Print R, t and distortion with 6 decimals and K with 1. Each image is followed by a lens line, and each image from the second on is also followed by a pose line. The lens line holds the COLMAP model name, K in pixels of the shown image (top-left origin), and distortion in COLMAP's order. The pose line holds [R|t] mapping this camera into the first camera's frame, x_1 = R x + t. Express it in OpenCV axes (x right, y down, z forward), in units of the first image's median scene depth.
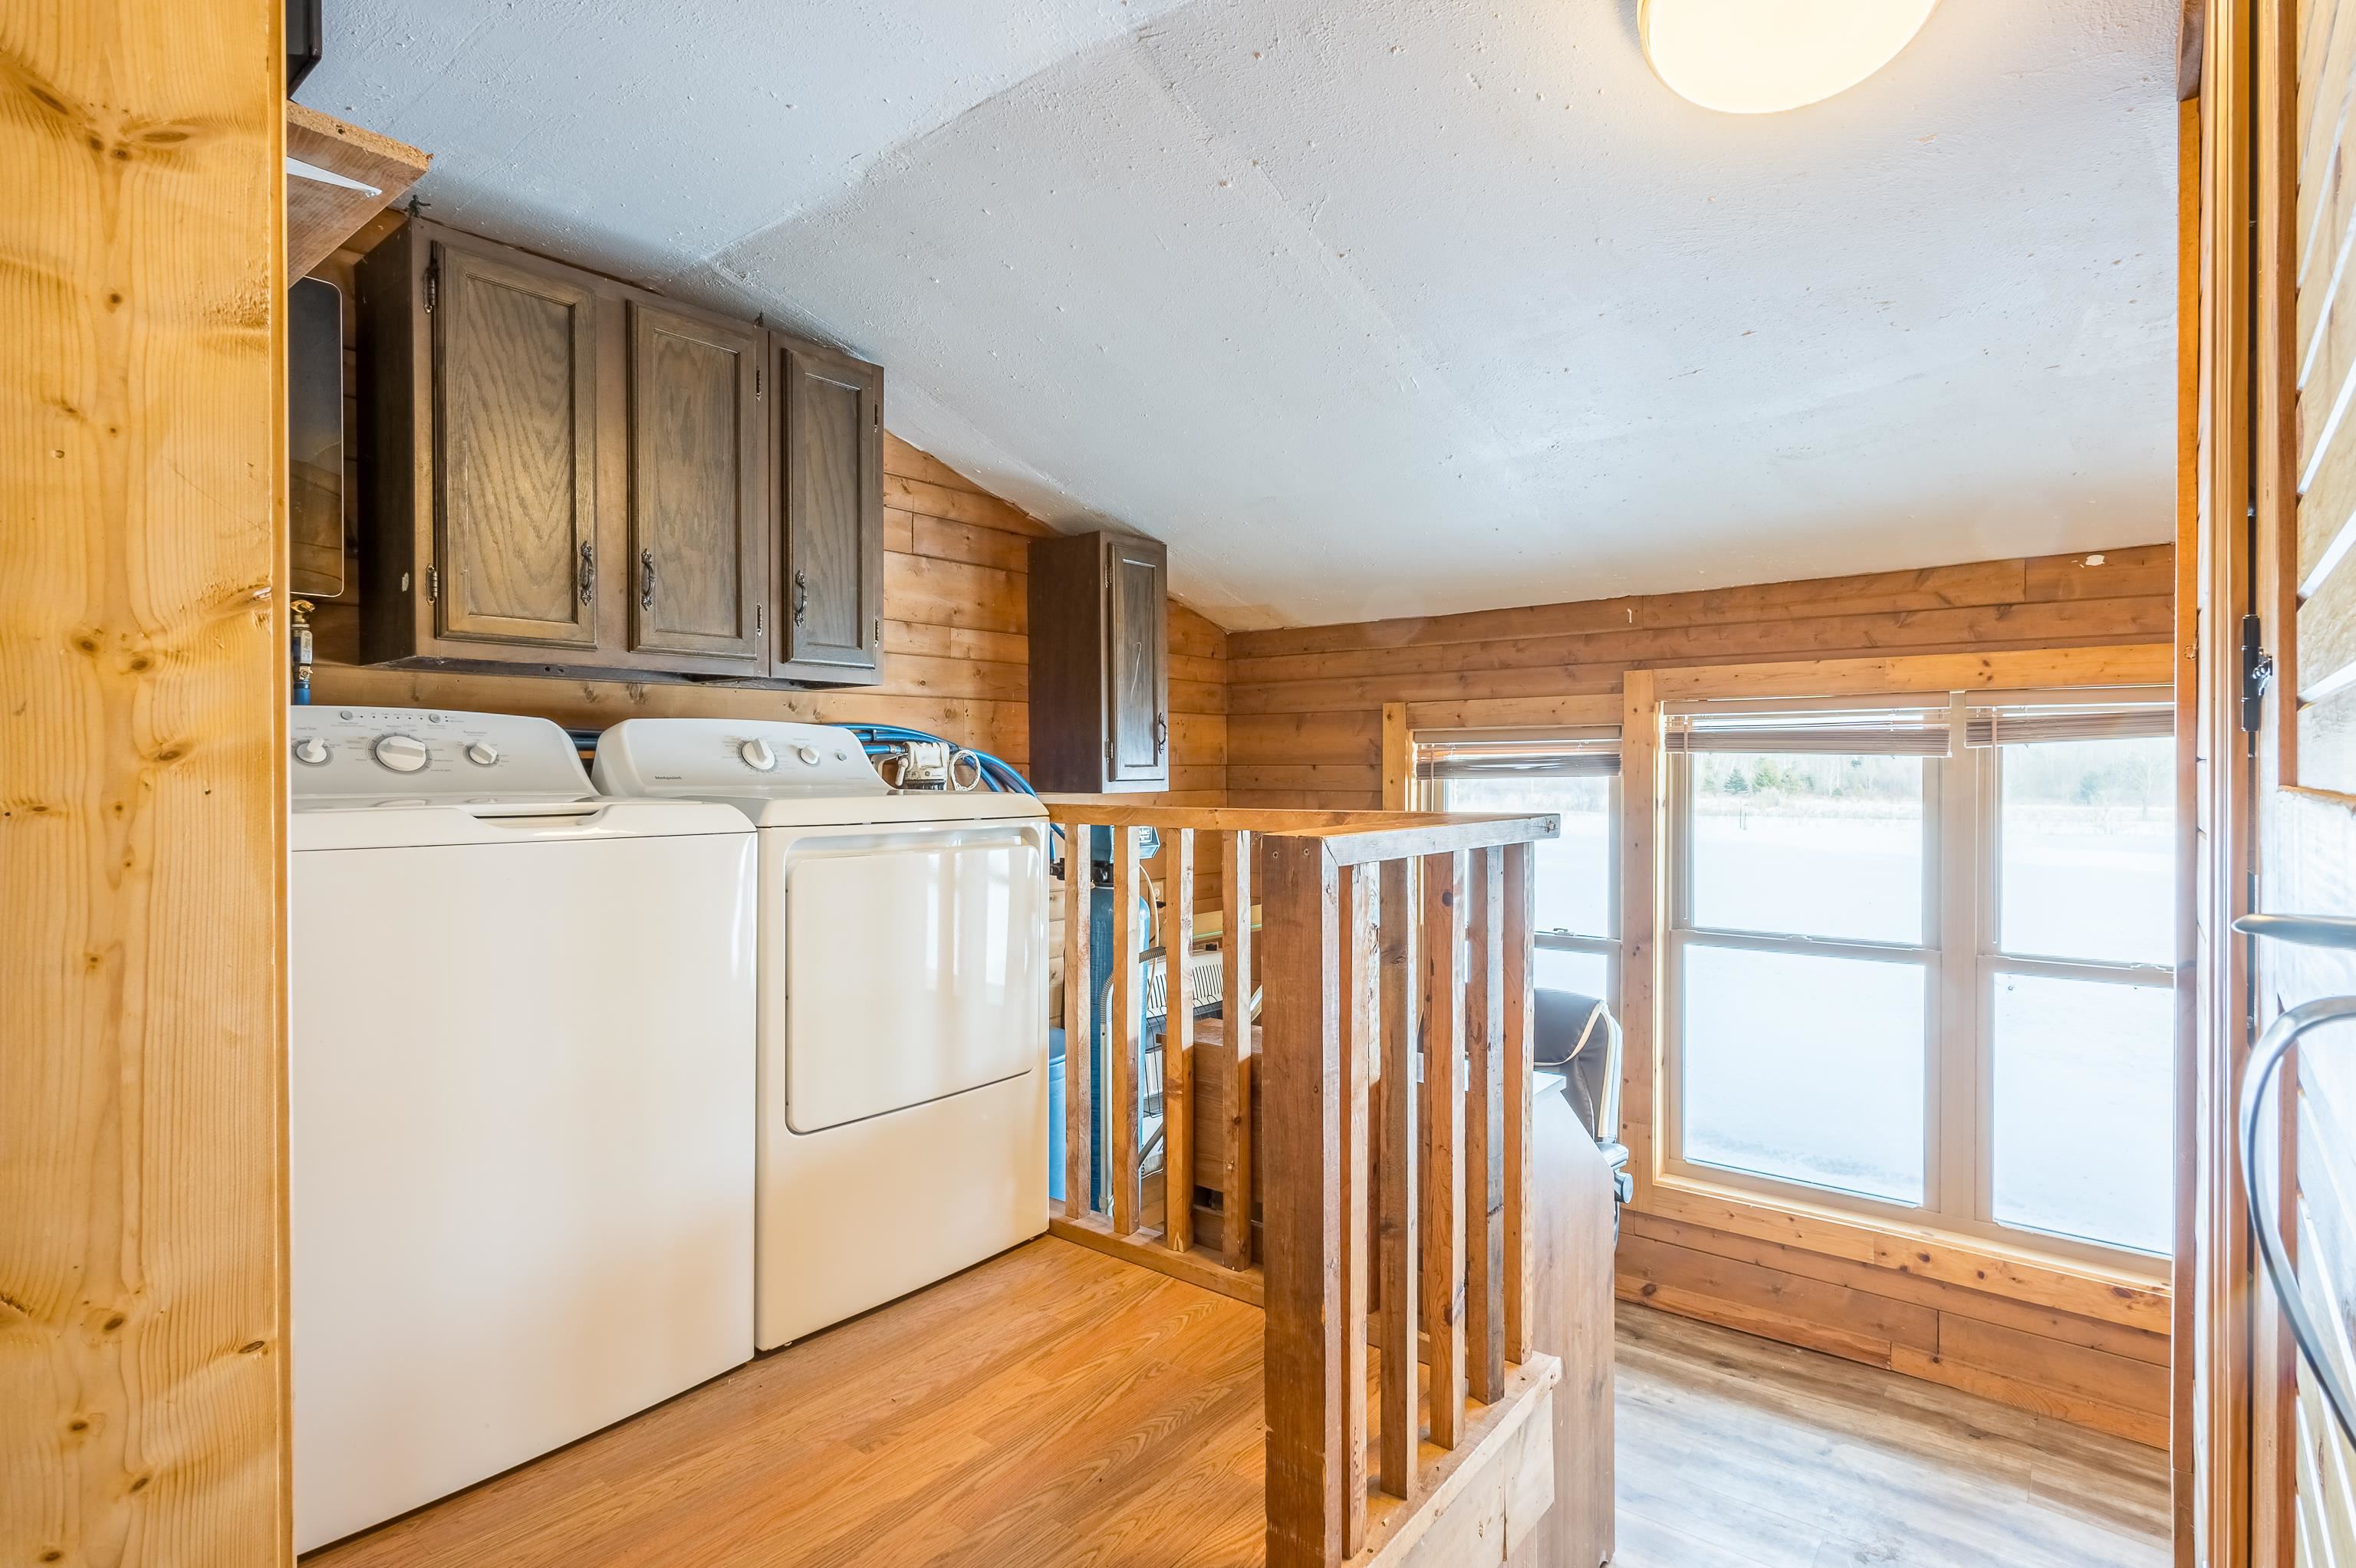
lens RADIAL K [[1214.9, 0, 1171.6], [0, 1214.9, 772.1], [0, 0, 1]] dist [-0.004173, 0.003587]
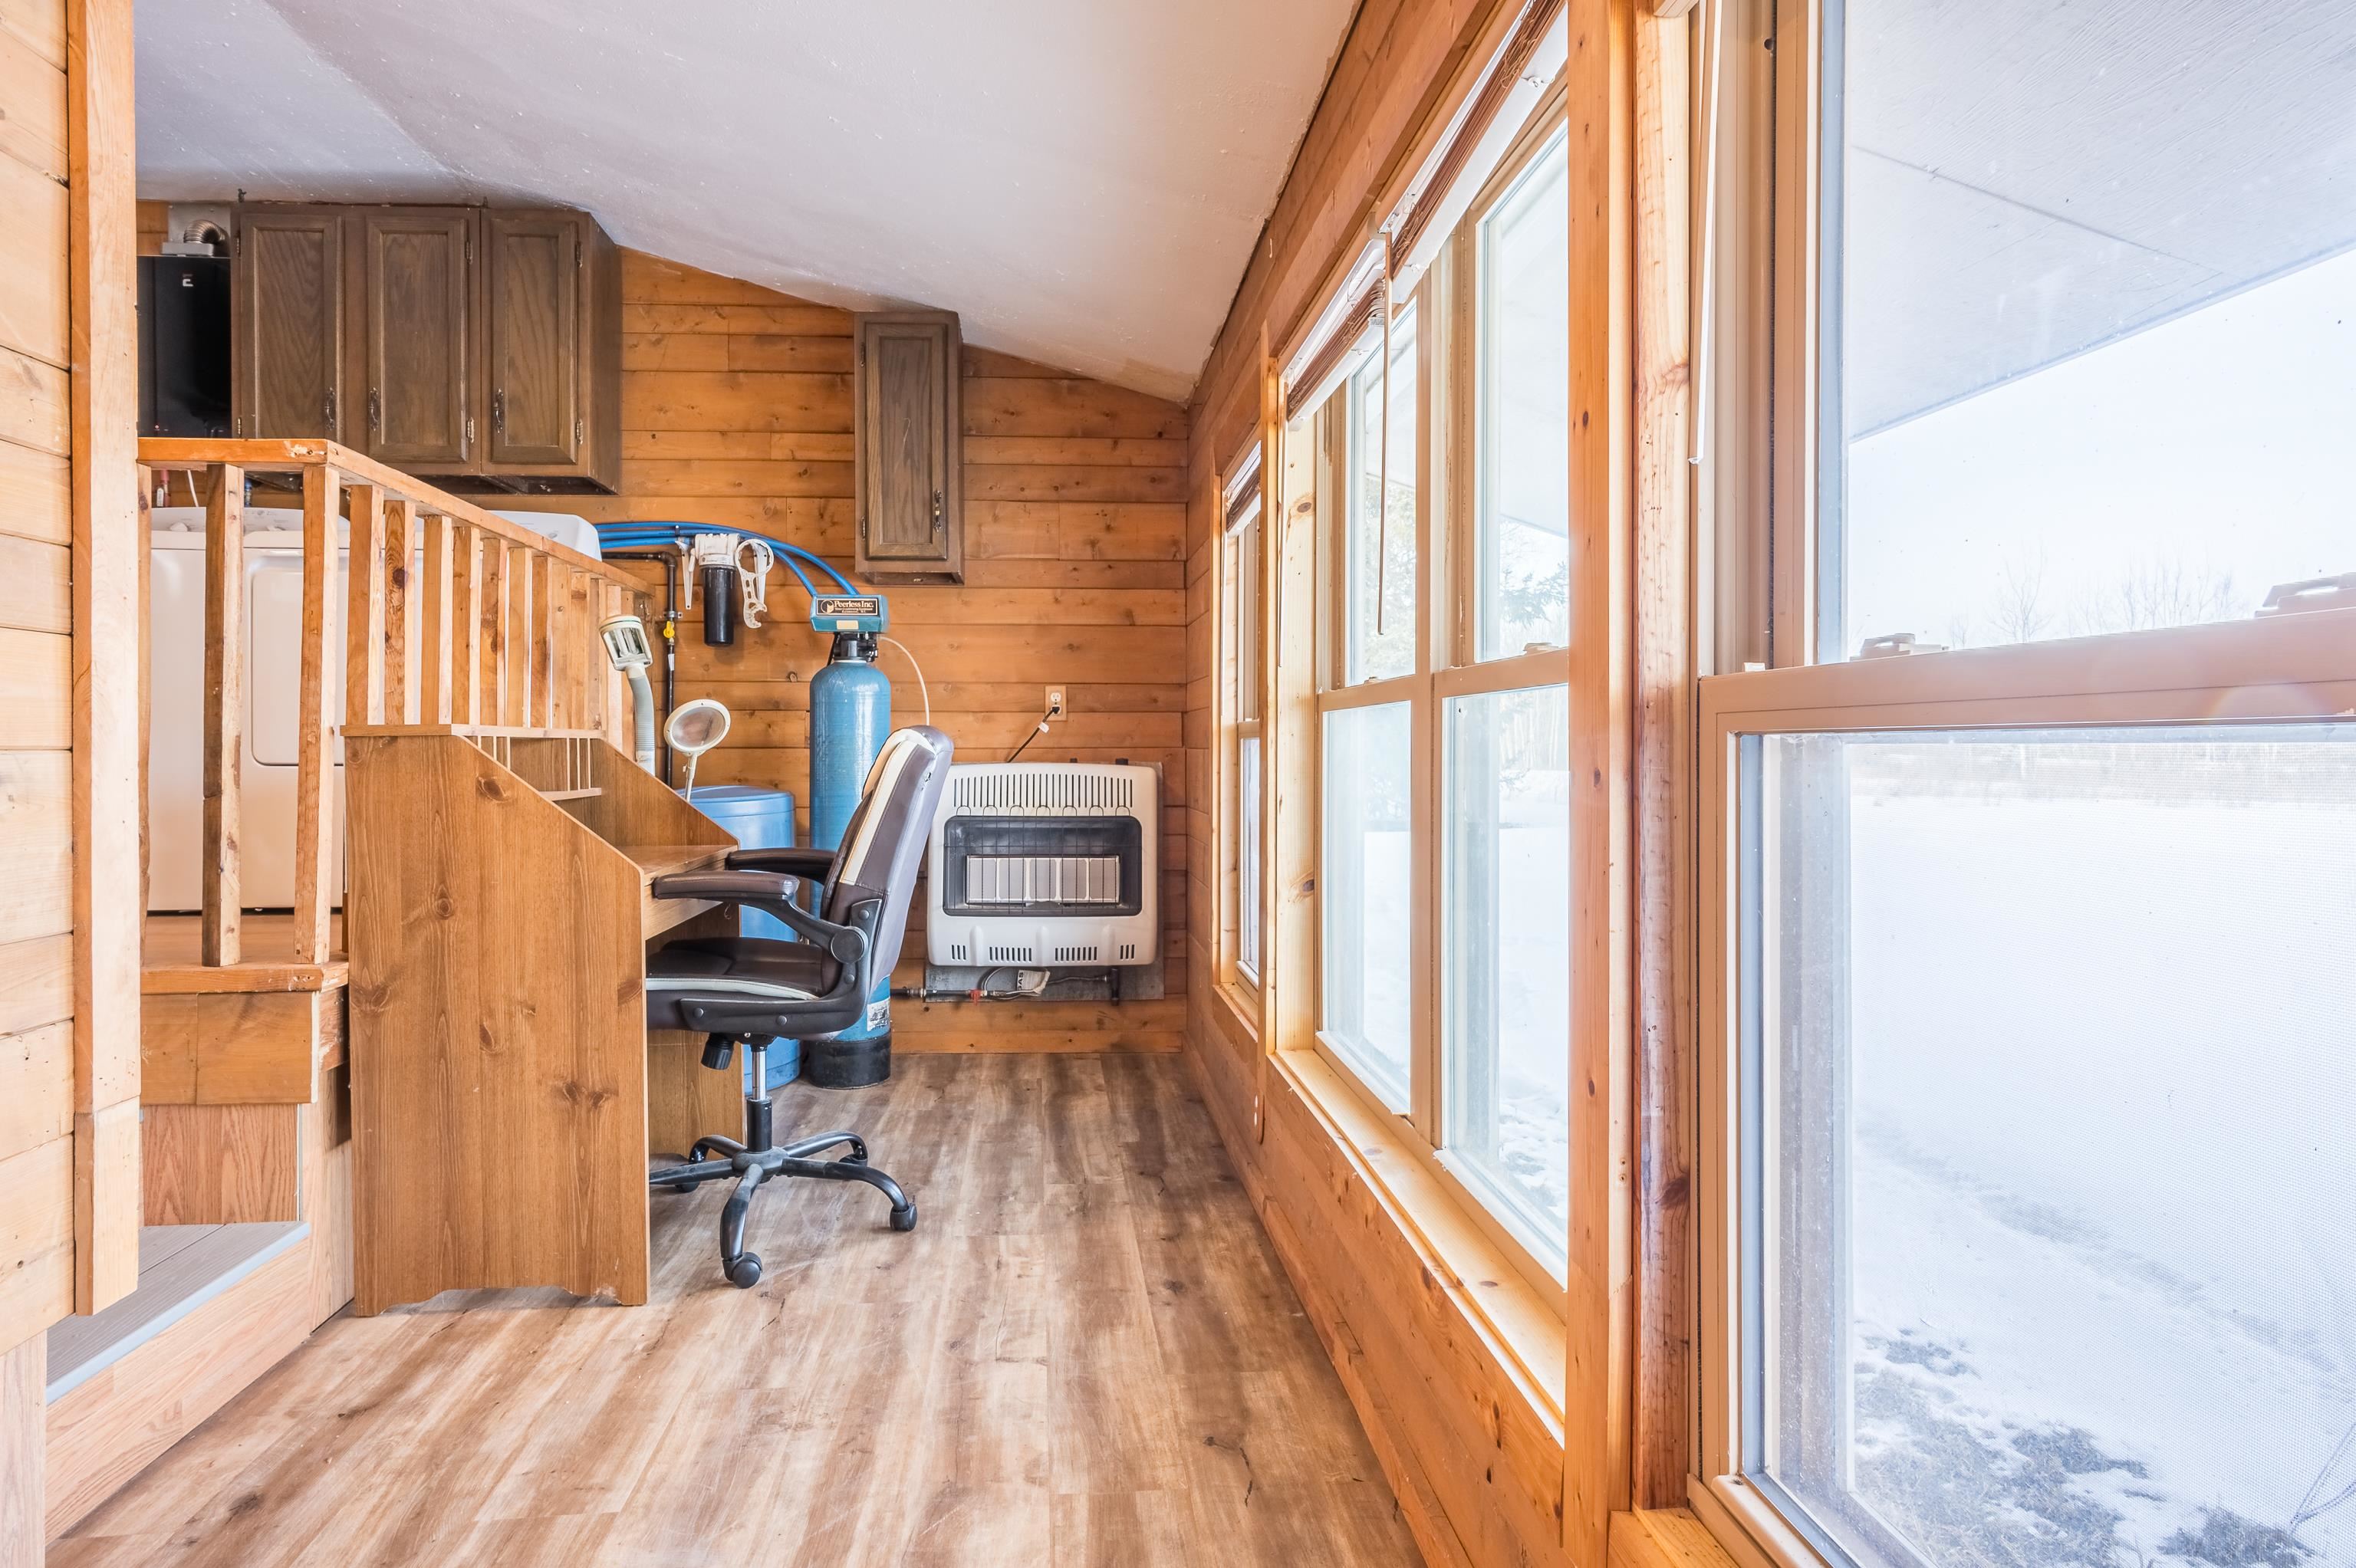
lens RADIAL K [[1314.8, 0, 1087.3], [0, 1314.8, 758.3], [0, 0, 1]] dist [0.000890, -0.000545]
pose [[0.660196, 0.006943, -0.751061, 0.989725], [-0.006357, 0.999973, 0.003656, 0.185635], [0.751067, 0.002361, 0.660222, 0.468248]]
